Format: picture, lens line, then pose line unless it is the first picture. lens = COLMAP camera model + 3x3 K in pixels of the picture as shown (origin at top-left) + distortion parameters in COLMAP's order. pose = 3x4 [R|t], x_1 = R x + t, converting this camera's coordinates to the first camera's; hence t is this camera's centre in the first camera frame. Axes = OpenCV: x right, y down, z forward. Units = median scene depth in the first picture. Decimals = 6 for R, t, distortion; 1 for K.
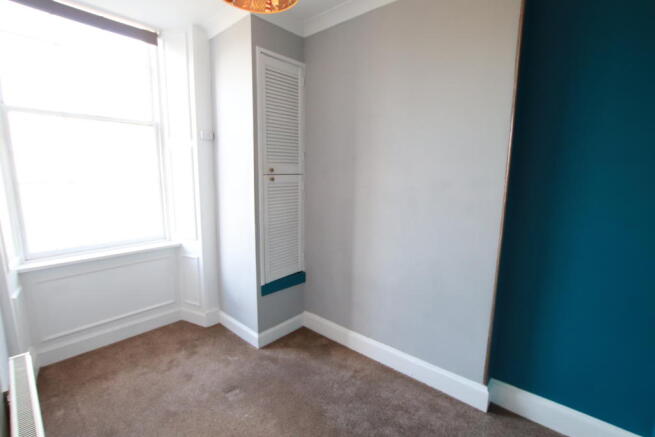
lens RADIAL K [[303.3, 0, 326.9], [0, 303.3, 222.6], [0, 0, 1]] dist [-0.028318, 0.000622]
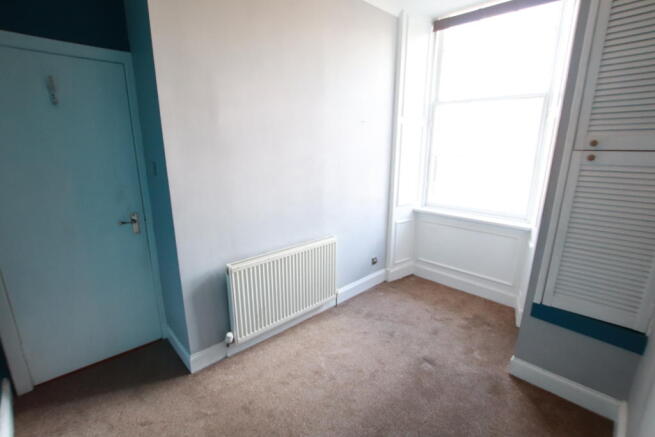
lens RADIAL K [[303.3, 0, 326.9], [0, 303.3, 222.6], [0, 0, 1]] dist [-0.028318, 0.000622]
pose [[-0.070537, 0.235299, -0.969360, 0.489573], [-0.164459, 0.955739, 0.243960, -0.074247], [0.983859, 0.176628, -0.028718, 0.499701]]
